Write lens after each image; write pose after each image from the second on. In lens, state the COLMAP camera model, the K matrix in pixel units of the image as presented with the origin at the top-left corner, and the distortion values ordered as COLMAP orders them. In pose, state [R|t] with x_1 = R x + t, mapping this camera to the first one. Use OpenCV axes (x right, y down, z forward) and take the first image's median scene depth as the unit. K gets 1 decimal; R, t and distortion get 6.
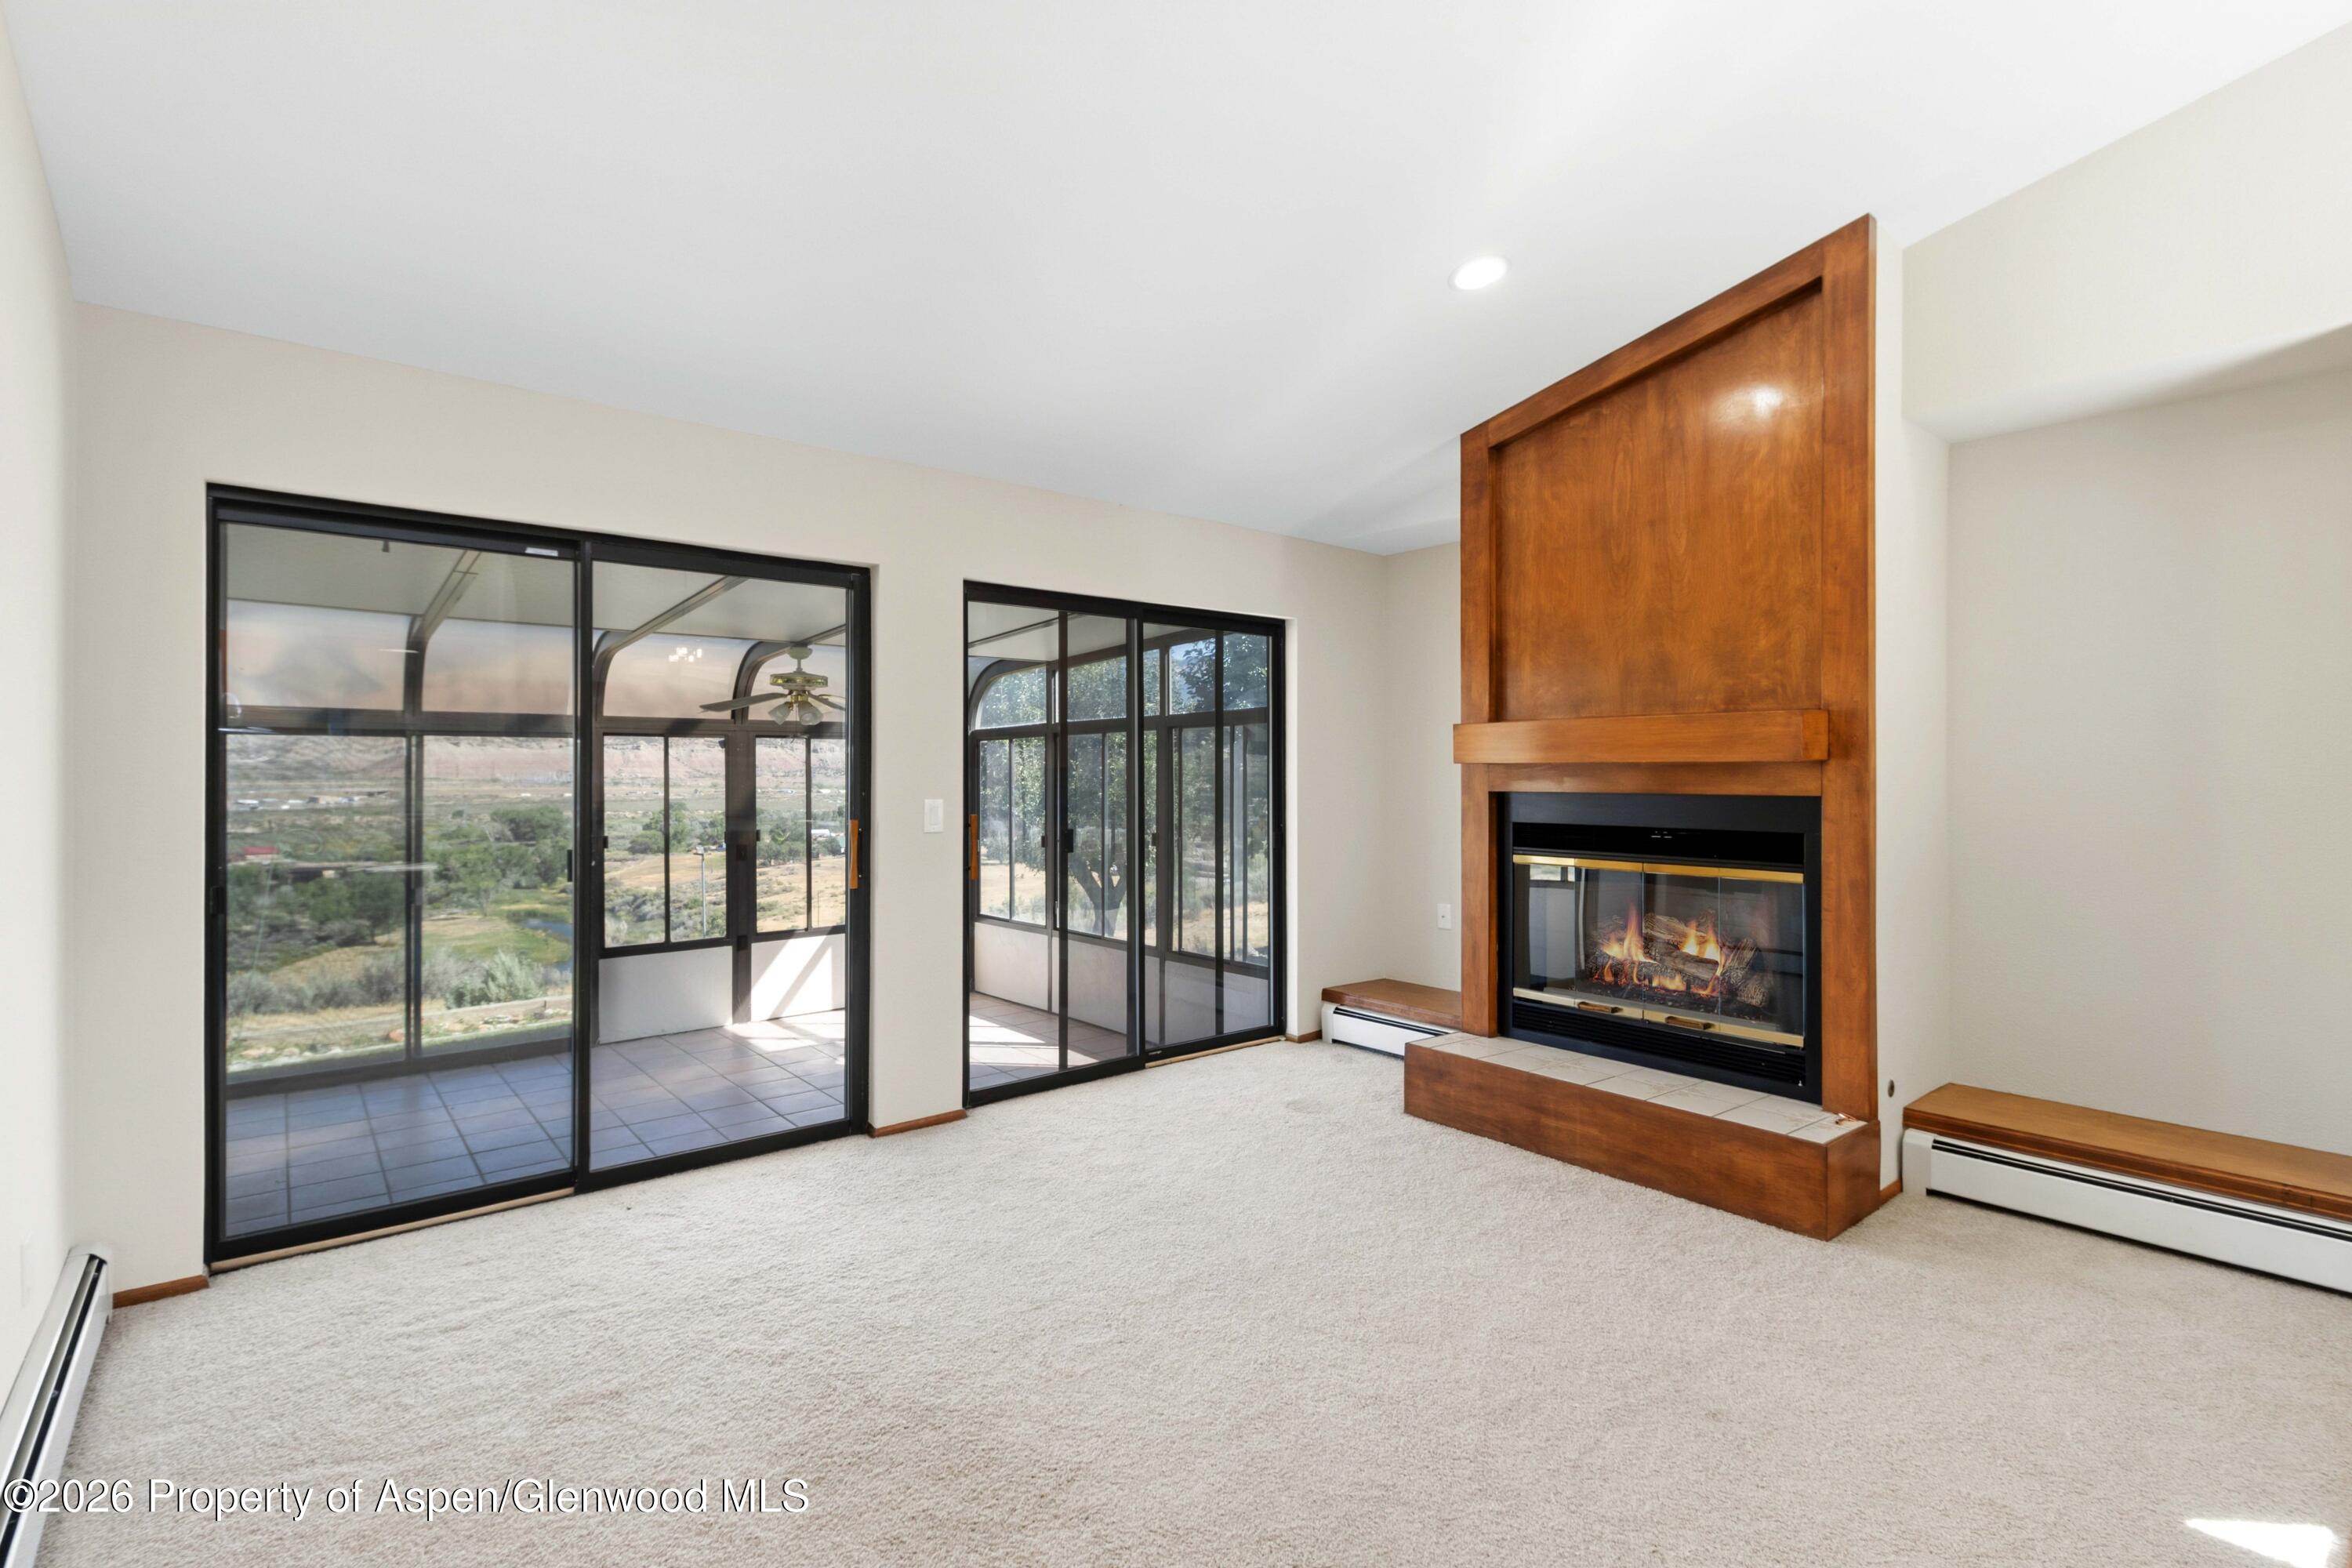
lens RADIAL K [[1116.5, 0, 1160.1], [0, 1116.5, 709.6], [0, 0, 1]] dist [0.002063, -0.002641]
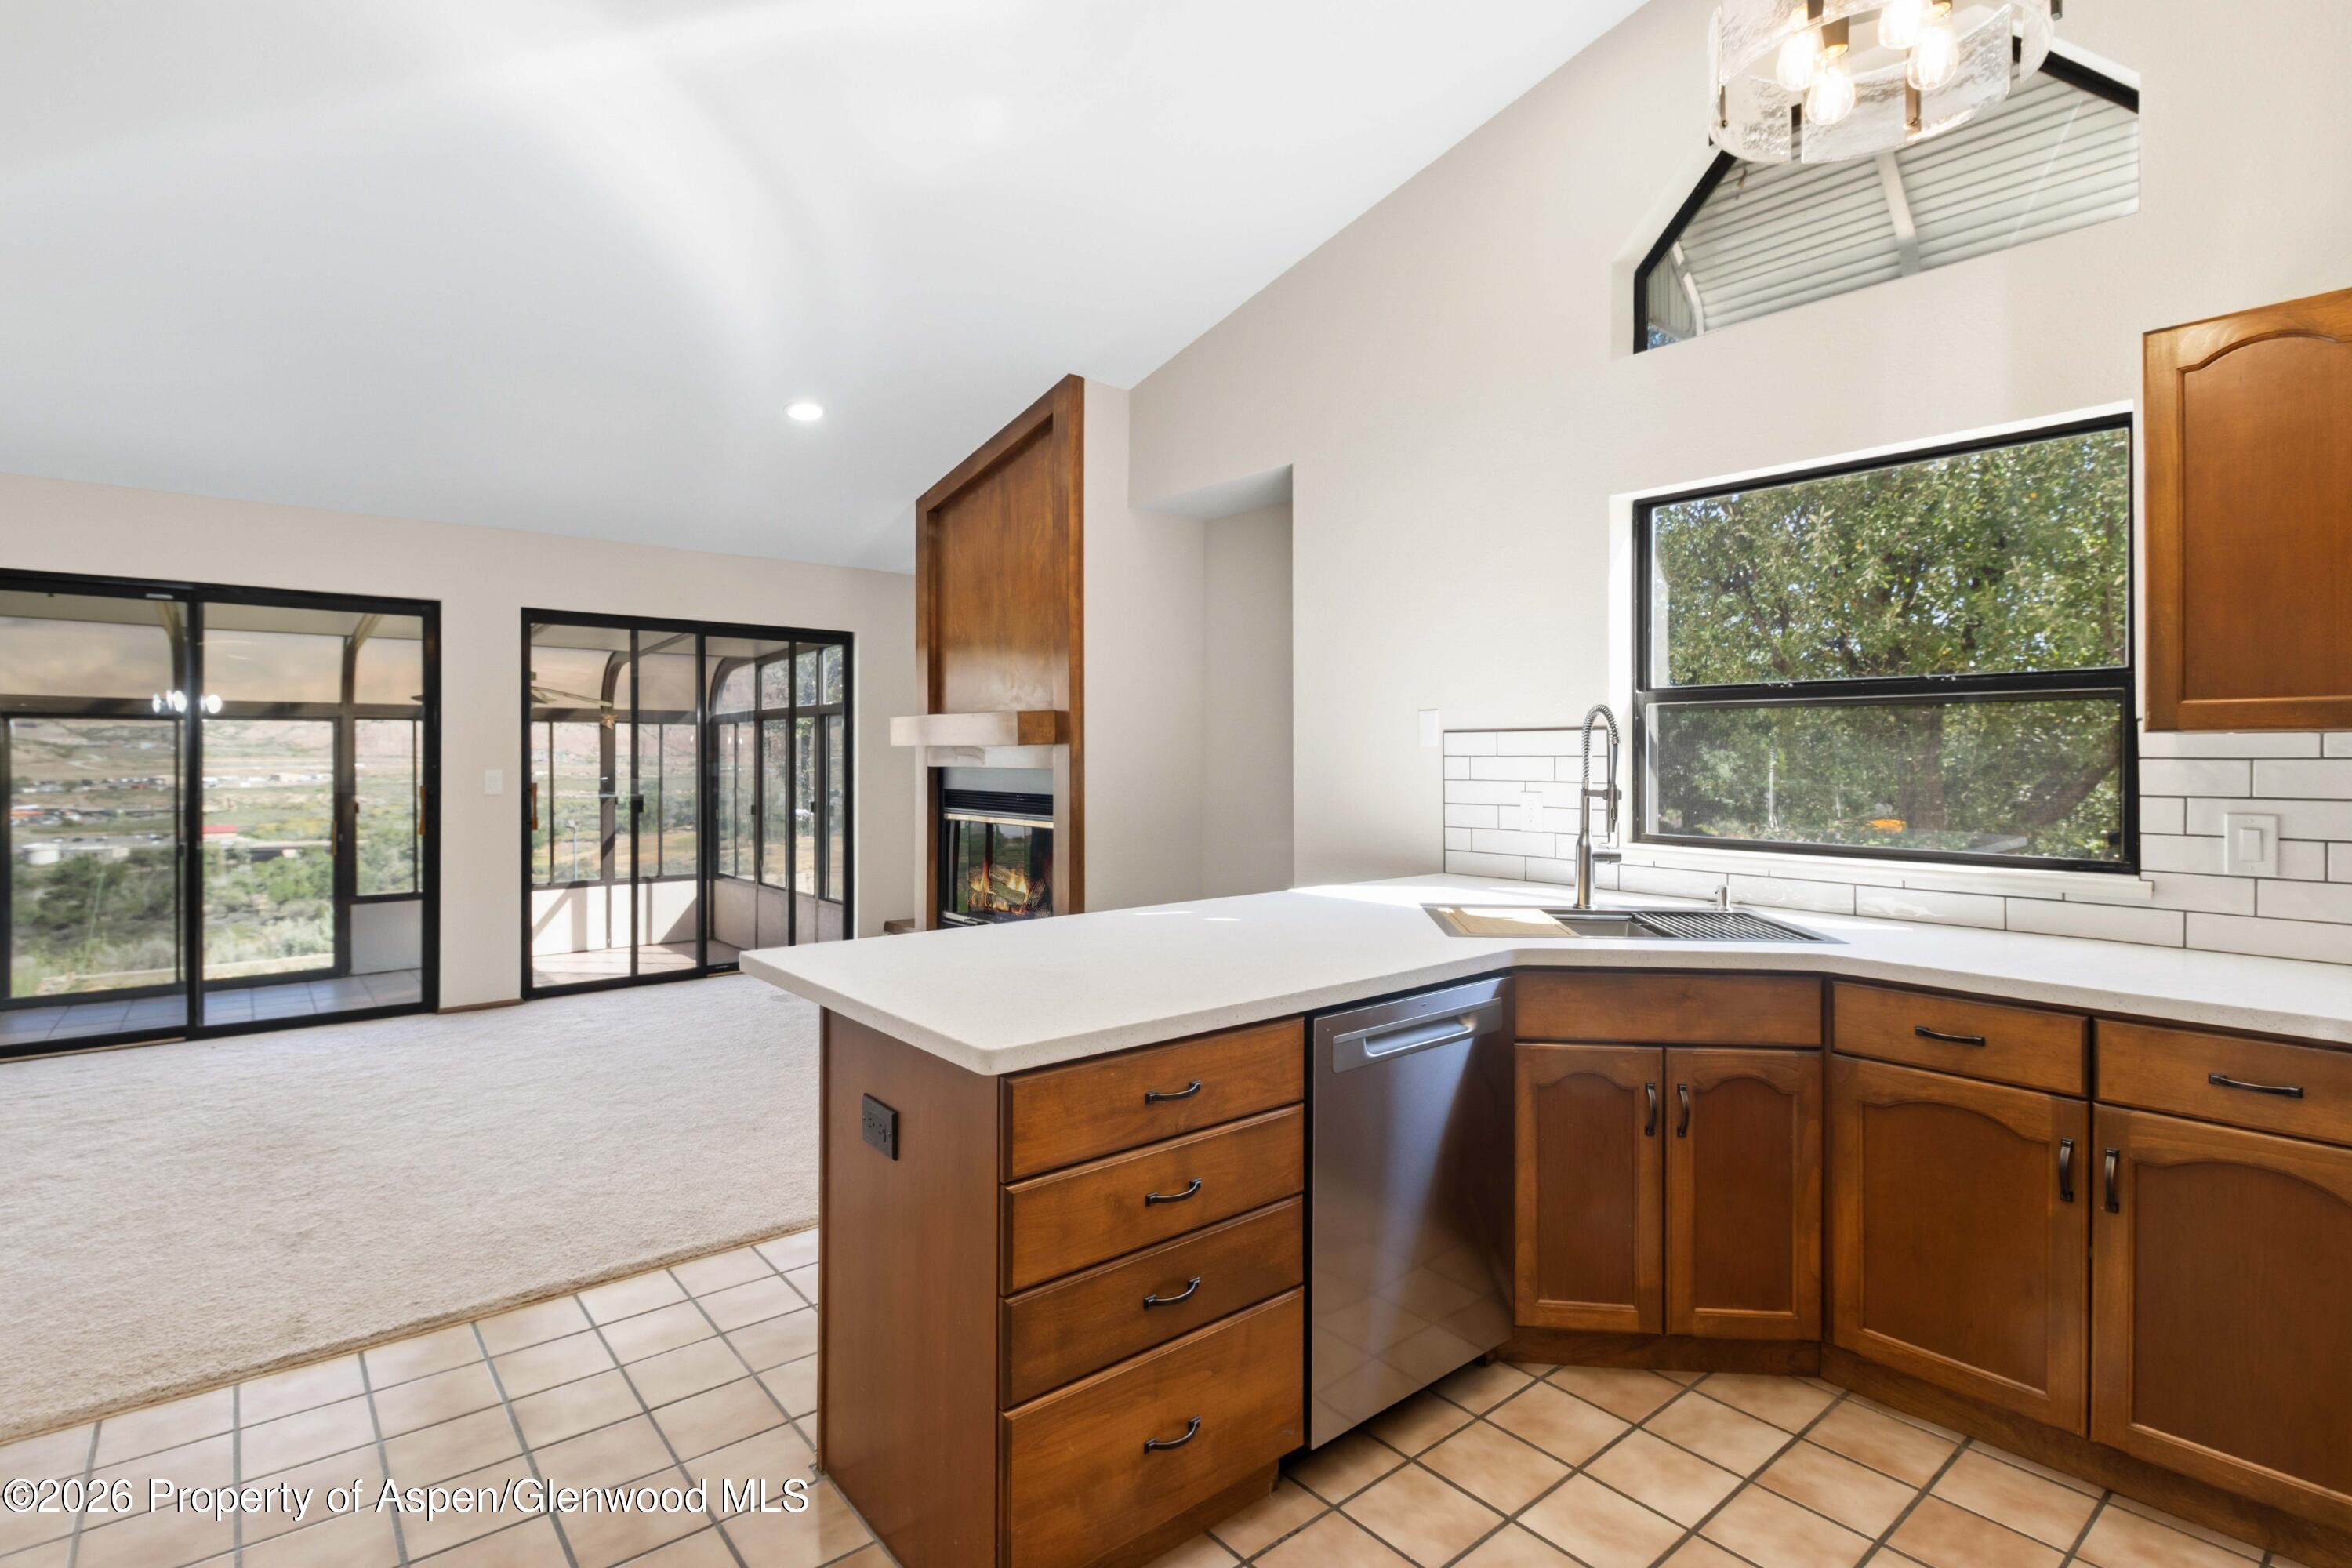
lens RADIAL K [[1116.5, 0, 1170.5], [0, 1116.5, 694.8], [0, 0, 1]] dist [0.002063, -0.002641]
pose [[0.999630, 0.005015, 0.026735, 0.443430], [-0.005118, 0.999980, 0.003810, -0.016274], [-0.026715, -0.003946, 0.999635, -0.293061]]
